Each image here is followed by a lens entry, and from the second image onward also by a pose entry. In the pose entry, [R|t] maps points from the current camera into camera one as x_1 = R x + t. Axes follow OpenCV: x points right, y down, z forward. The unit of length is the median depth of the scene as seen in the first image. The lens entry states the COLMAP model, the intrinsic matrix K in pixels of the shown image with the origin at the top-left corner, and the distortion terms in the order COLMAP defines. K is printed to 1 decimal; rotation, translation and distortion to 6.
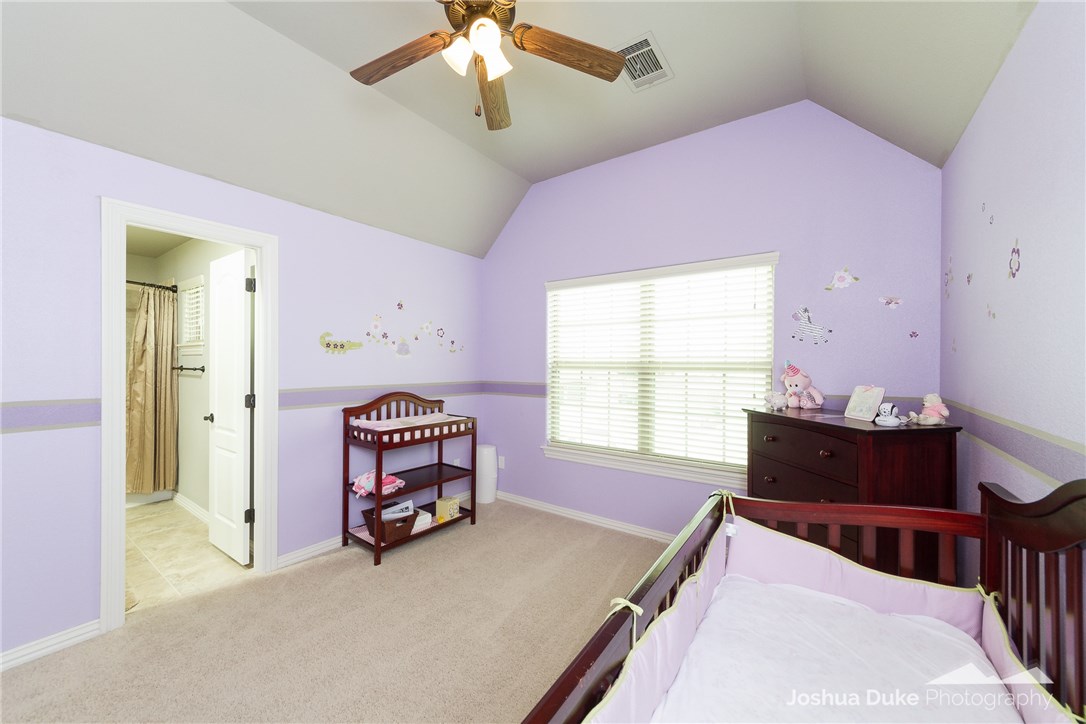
lens RADIAL K [[409.5, 0, 540.3], [0, 409.5, 362.2], [0, 0, 1]] dist [-0.000598, -0.000140]
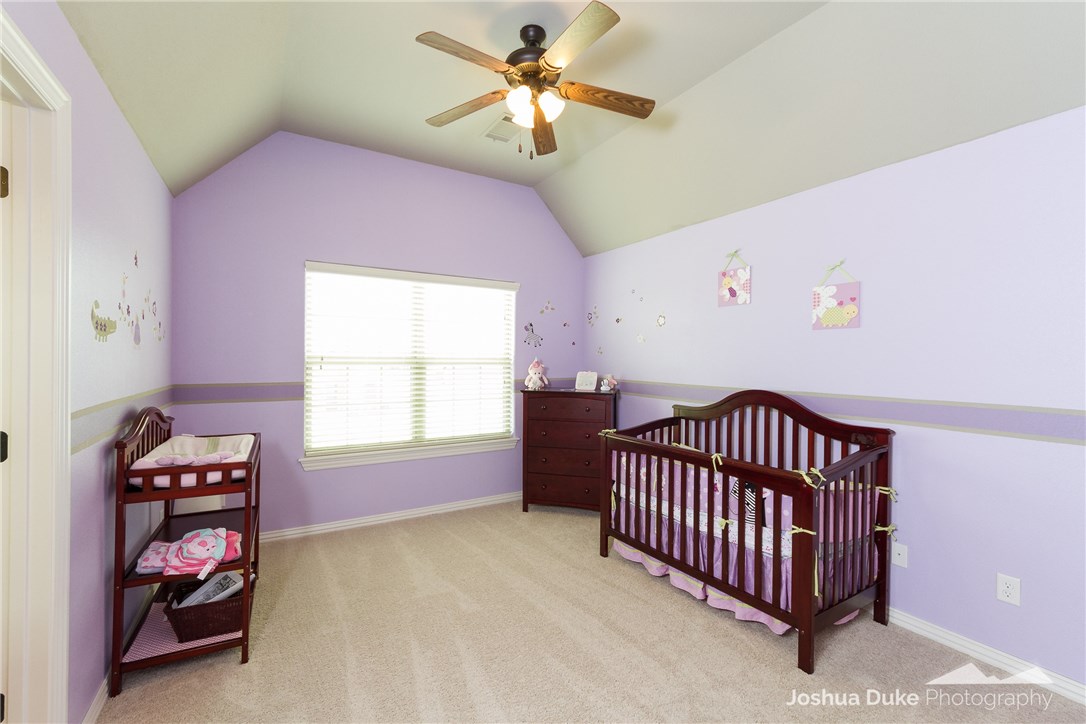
lens RADIAL K [[464.2, 0, 538.6], [0, 464.2, 361.5], [0, 0, 1]] dist [0.003782, -0.000480]
pose [[0.395860, -0.005638, 0.918293, -0.741924], [-0.009462, 0.999903, 0.010218, -0.004862], [-0.918262, -0.012734, 0.395769, 0.219750]]
